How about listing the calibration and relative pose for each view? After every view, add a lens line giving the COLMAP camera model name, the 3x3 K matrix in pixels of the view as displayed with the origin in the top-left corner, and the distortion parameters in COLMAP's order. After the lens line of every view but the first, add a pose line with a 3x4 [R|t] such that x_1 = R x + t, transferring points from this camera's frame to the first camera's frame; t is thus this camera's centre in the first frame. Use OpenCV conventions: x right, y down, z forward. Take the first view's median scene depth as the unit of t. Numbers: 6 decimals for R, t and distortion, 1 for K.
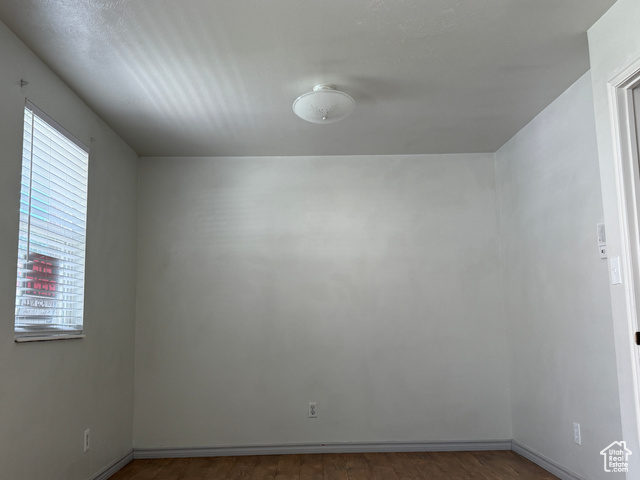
lens RADIAL K [[606.8, 0, 320.0], [0, 606.8, 240.0], [0, 0, 1]] dist [0.006718, -0.006866]
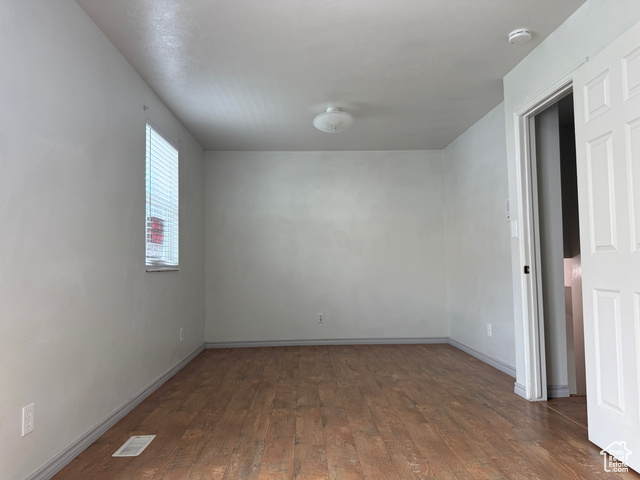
lens RADIAL K [[452.9, 0, 317.6], [0, 452.9, 240.8], [0, 0, 1]] dist [0.052499, -0.067836]
pose [[0.999820, 0.003137, 0.018713, -0.052473], [-0.004648, 0.996682, 0.081261, -0.012048], [-0.018396, -0.081334, 0.996517, -0.170611]]
